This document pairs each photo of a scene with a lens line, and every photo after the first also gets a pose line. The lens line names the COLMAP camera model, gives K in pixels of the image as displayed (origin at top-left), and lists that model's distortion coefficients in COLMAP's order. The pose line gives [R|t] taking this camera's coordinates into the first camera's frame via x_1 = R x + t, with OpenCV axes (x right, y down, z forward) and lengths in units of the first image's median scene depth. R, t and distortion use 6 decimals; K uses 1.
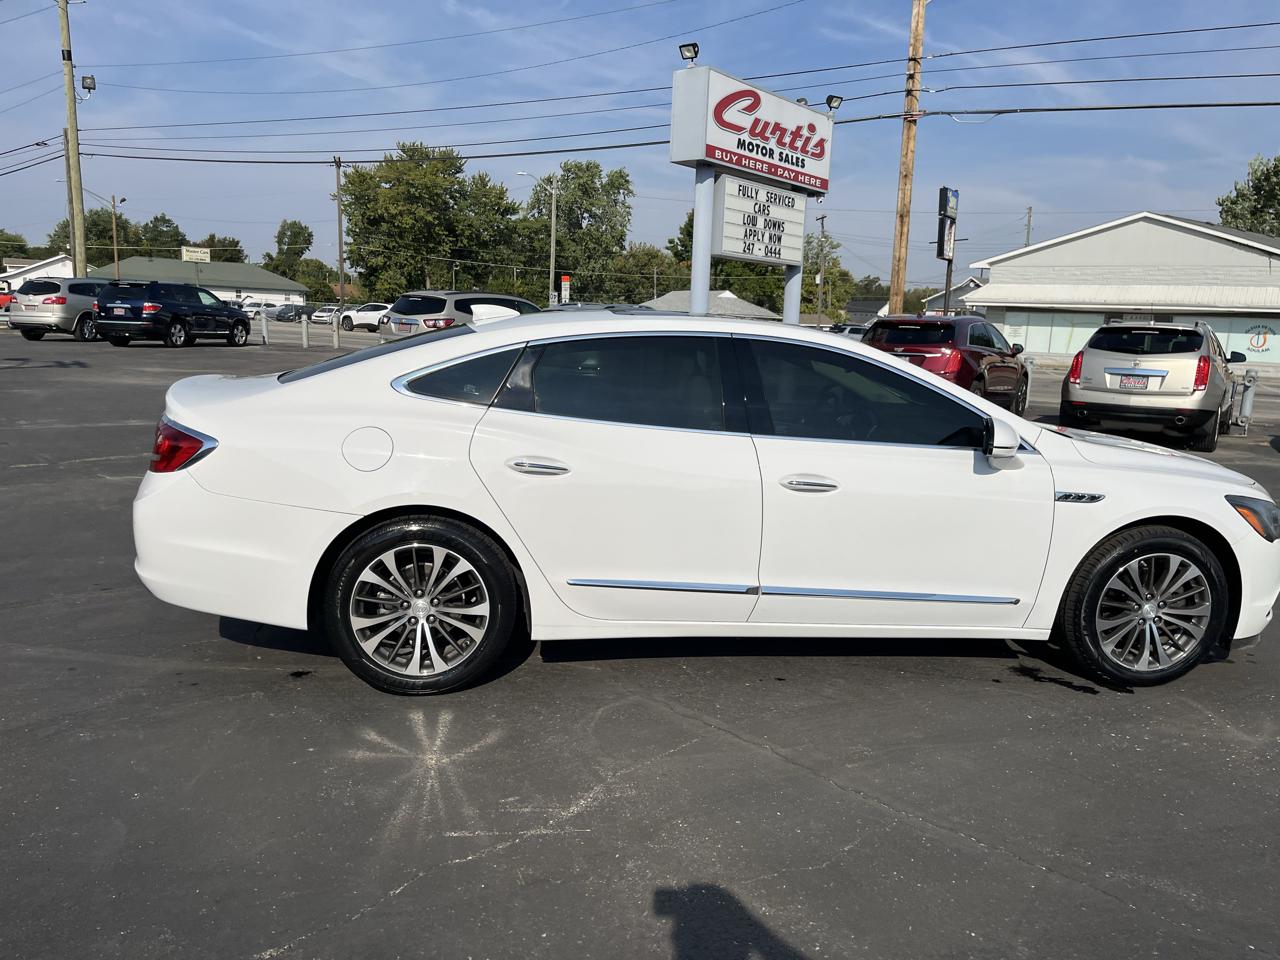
lens RADIAL K [[975.5, 0, 650.9], [0, 975.5, 487.2], [0, 0, 1]] dist [0.064918, -0.085447]
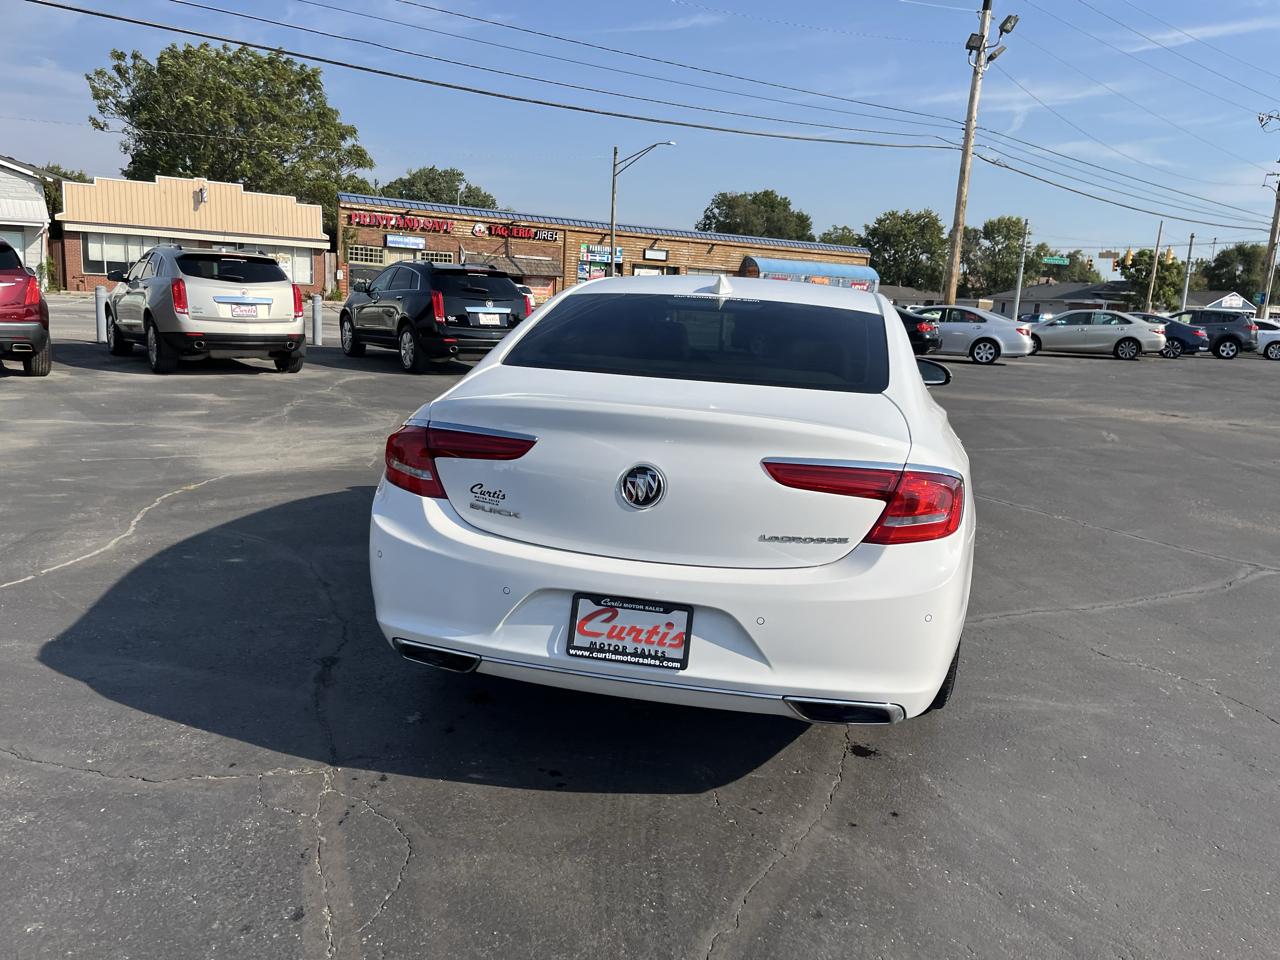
lens RADIAL K [[975.5, 0, 651.6], [0, 975.5, 477.3], [0, 0, 1]] dist [0.064918, -0.085447]
pose [[0.323366, -0.197786, 0.925373, -0.290889], [0.121017, 0.978526, 0.166858, -0.047933], [-0.938504, 0.058030, 0.340358, 0.229354]]
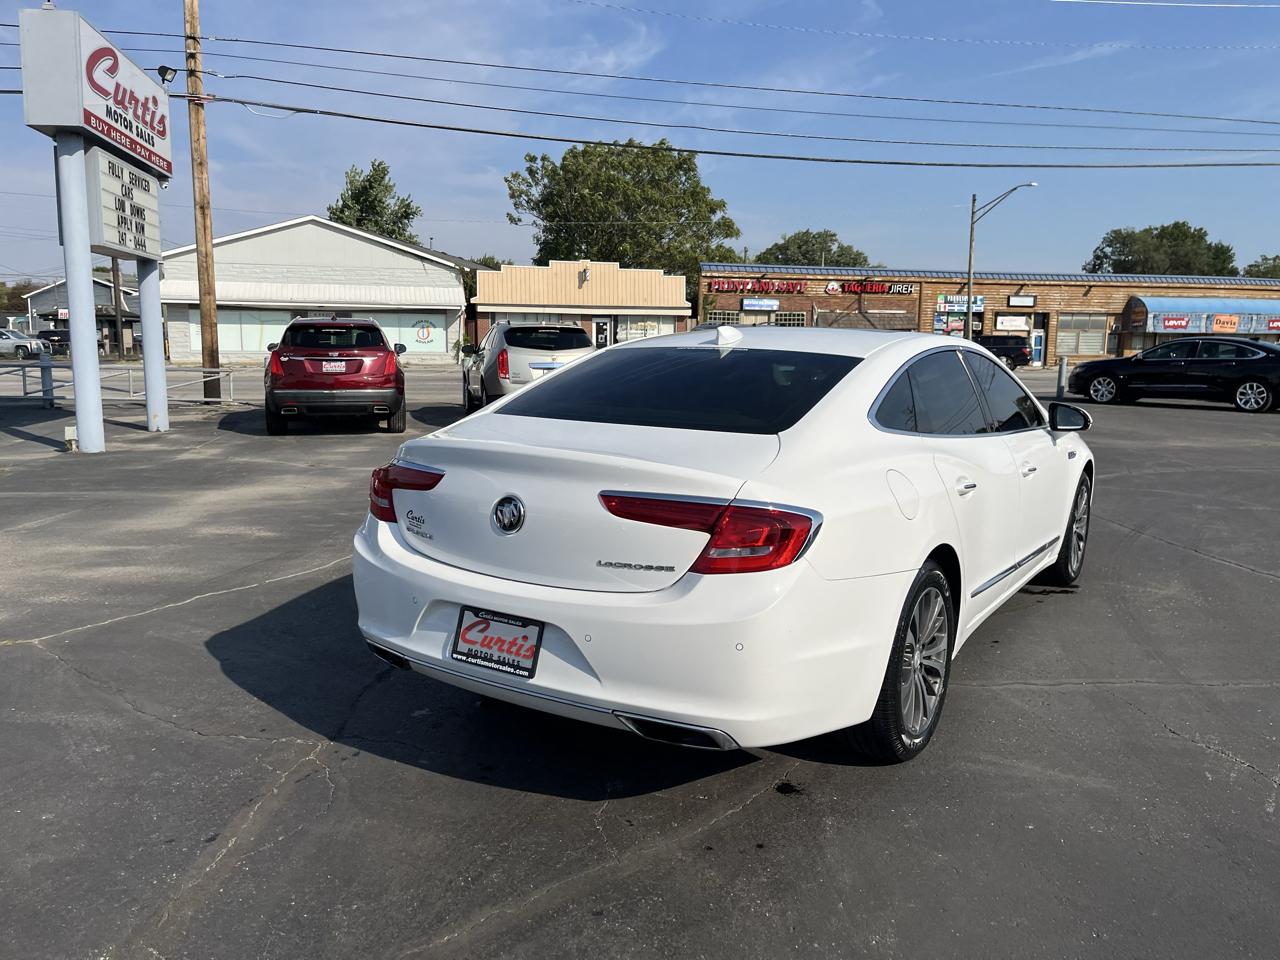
lens RADIAL K [[975.5, 0, 651.5], [0, 975.5, 476.3], [0, 0, 1]] dist [0.064918, -0.085447]
pose [[0.647949, -0.139594, 0.748783, -0.261617], [0.144024, 0.987783, 0.059521, -0.033506], [-0.747943, 0.069276, 0.660138, 0.139708]]
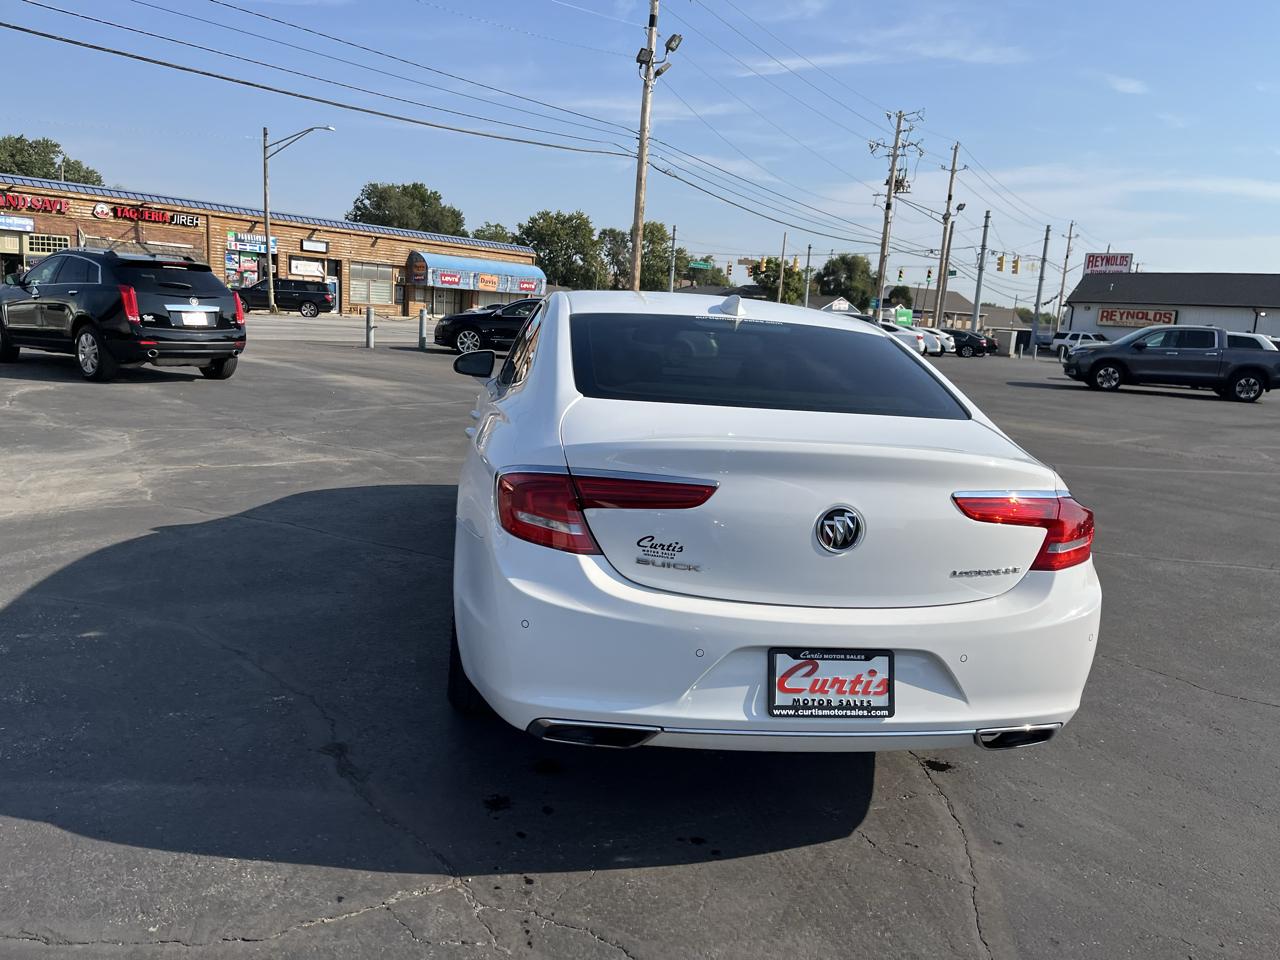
lens RADIAL K [[975.5, 0, 650.8], [0, 975.5, 478.4], [0, 0, 1]] dist [0.064918, -0.085447]
pose [[-0.018202, -0.209682, 0.977600, -0.290596], [0.102828, 0.972185, 0.210435, -0.063563], [-0.994533, 0.104355, 0.003866, 0.316909]]
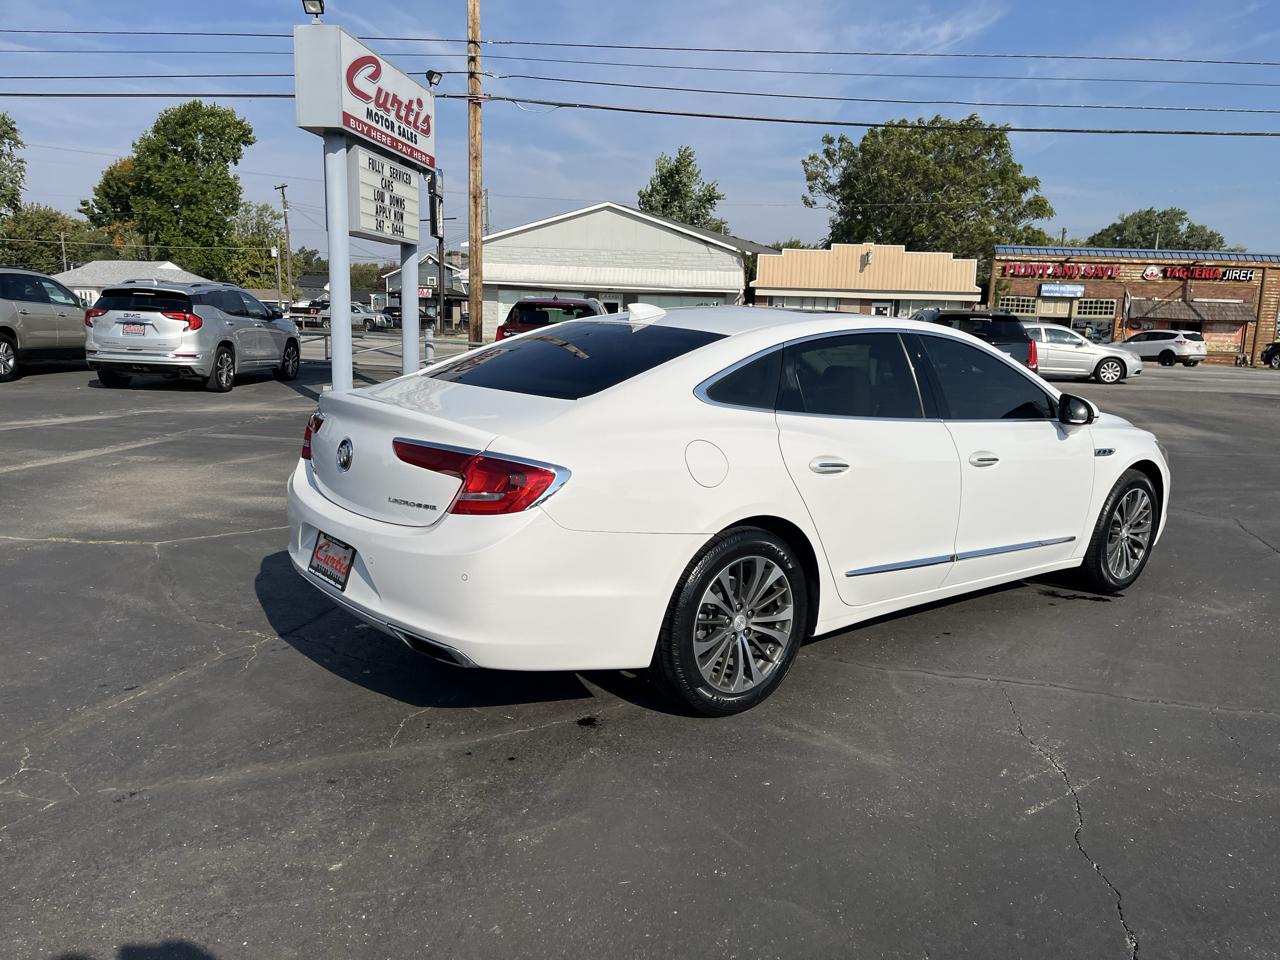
lens RADIAL K [[975.5, 0, 651.2], [0, 975.5, 486.5], [0, 0, 1]] dist [0.064918, -0.085447]
pose [[0.849856, -0.102360, 0.516979, -0.195874], [0.090023, 0.994735, 0.048965, -0.016149], [-0.519269, 0.004927, 0.854597, 0.054185]]
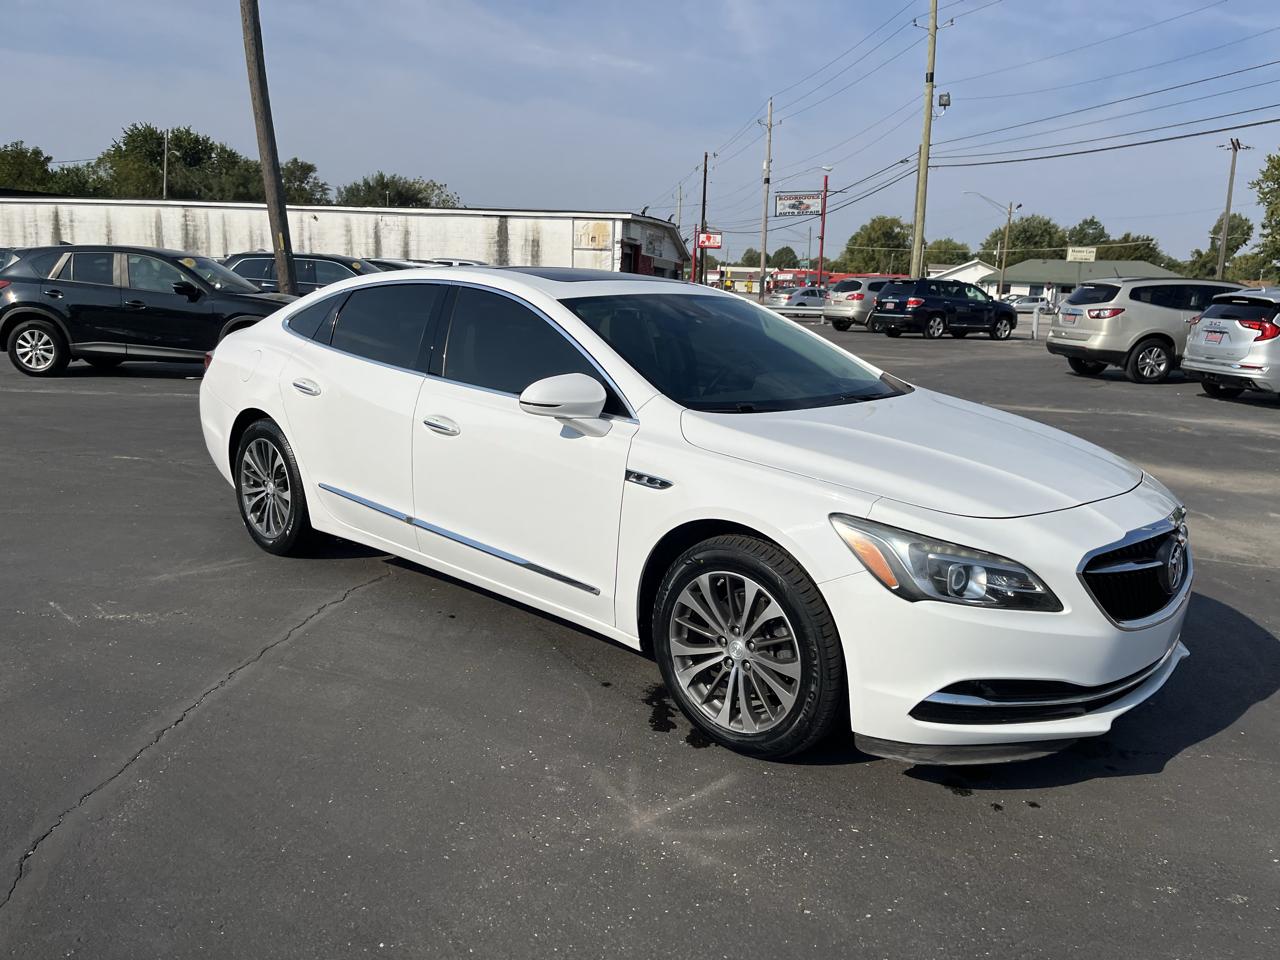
lens RADIAL K [[975.5, 0, 653.3], [0, 975.5, 490.5], [0, 0, 1]] dist [0.064918, -0.085447]
pose [[0.644020, 0.143586, -0.751412, 0.275059], [-0.142501, 0.987553, 0.066576, -0.009287], [0.751619, 0.064201, 0.656466, 0.126277]]
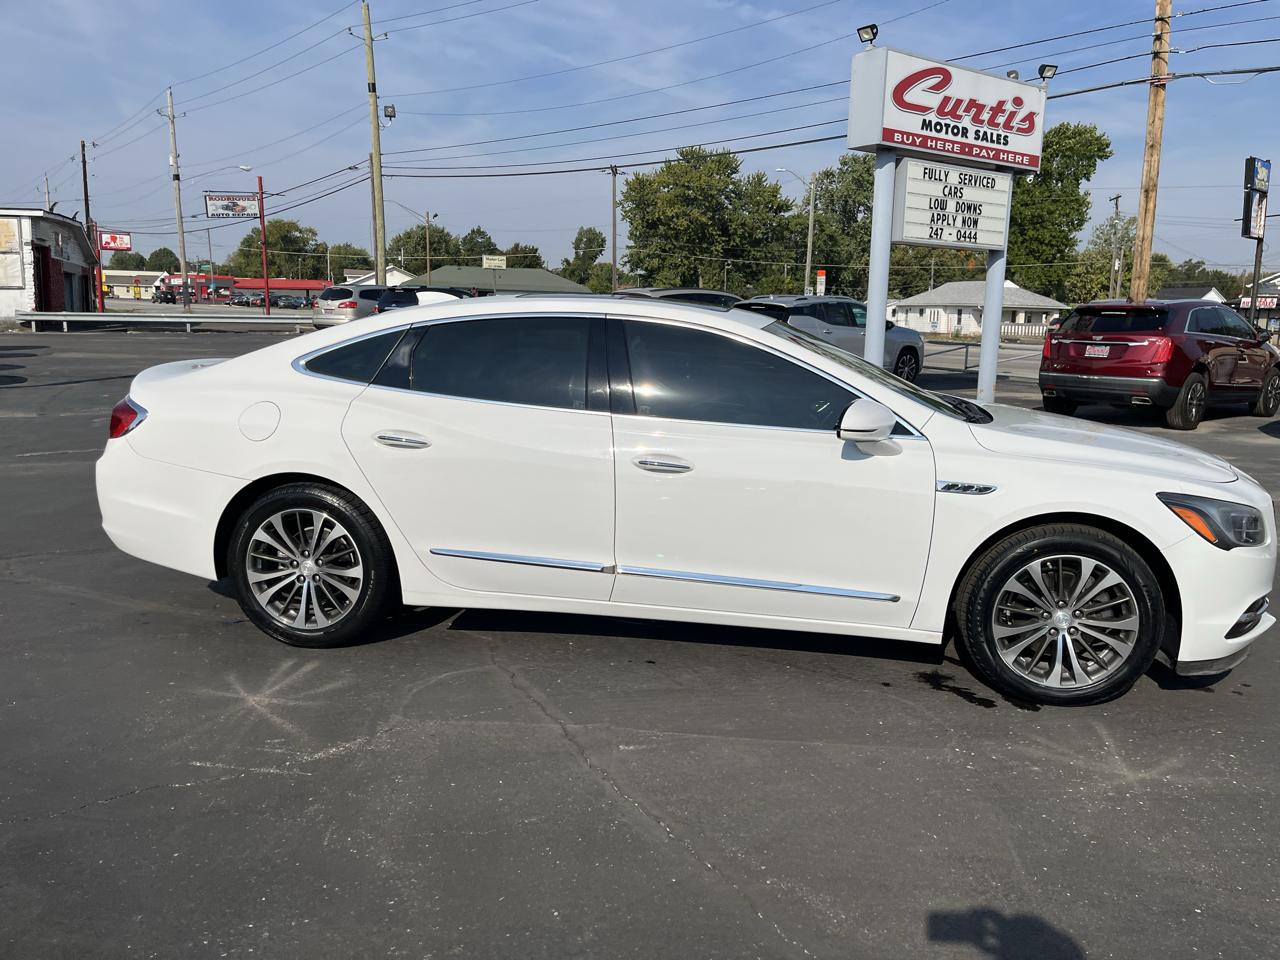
lens RADIAL K [[975.5, 0, 651.3], [0, 975.5, 470.4], [0, 0, 1]] dist [0.064918, -0.085447]
pose [[0.959739, 0.028449, -0.279450, 0.108165], [-0.032130, 0.999447, -0.008602, 0.002904], [0.279051, 0.017234, 0.960122, 0.012617]]
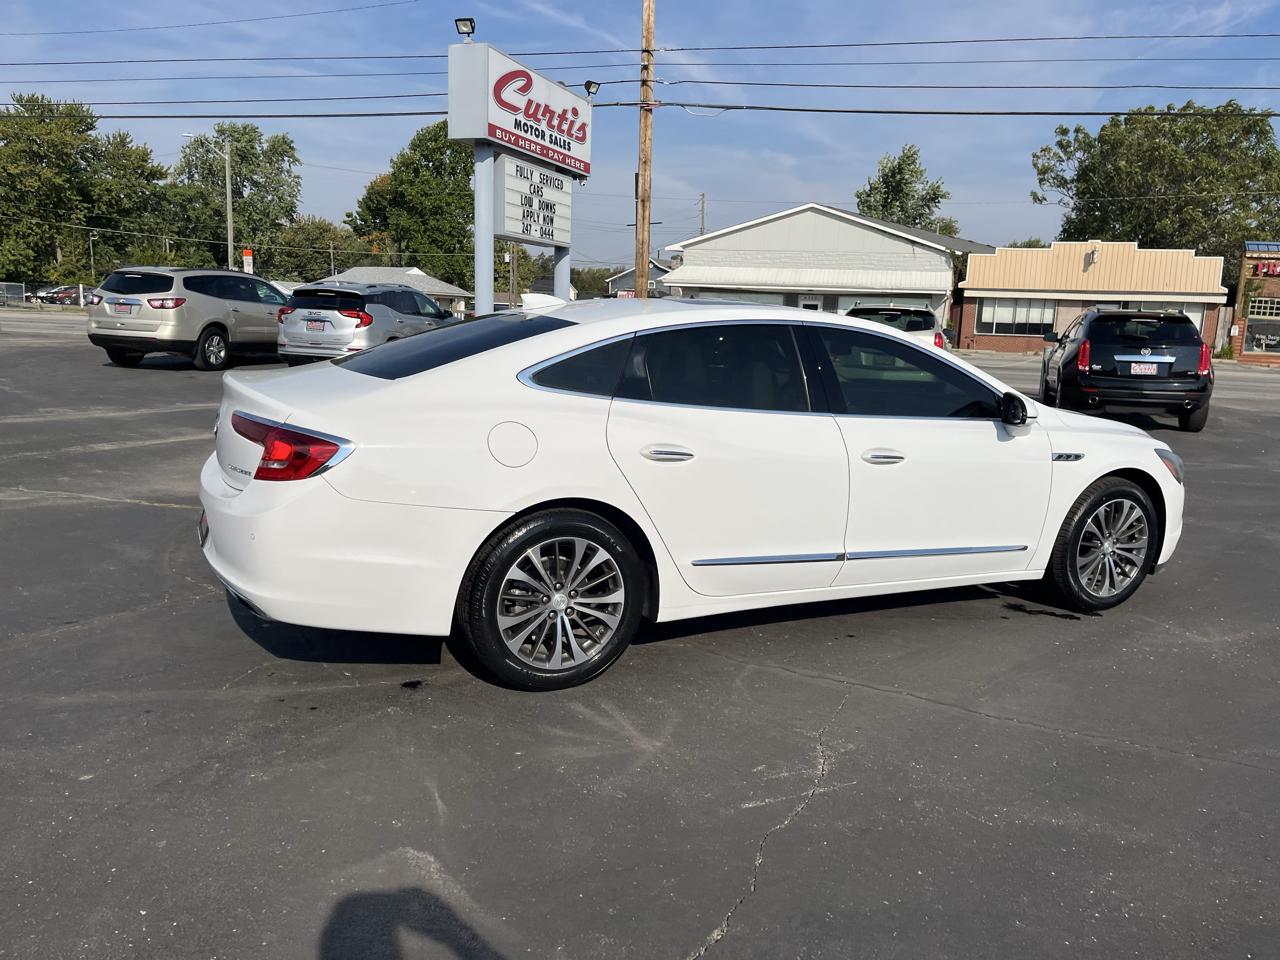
lens RADIAL K [[975.5, 0, 651.2], [0, 975.5, 479.9], [0, 0, 1]] dist [0.064918, -0.085447]
pose [[0.947346, -0.058922, 0.314745, -0.111443], [0.054301, 0.998250, 0.023437, -0.004525], [-0.315575, -0.005112, 0.948887, 0.006866]]
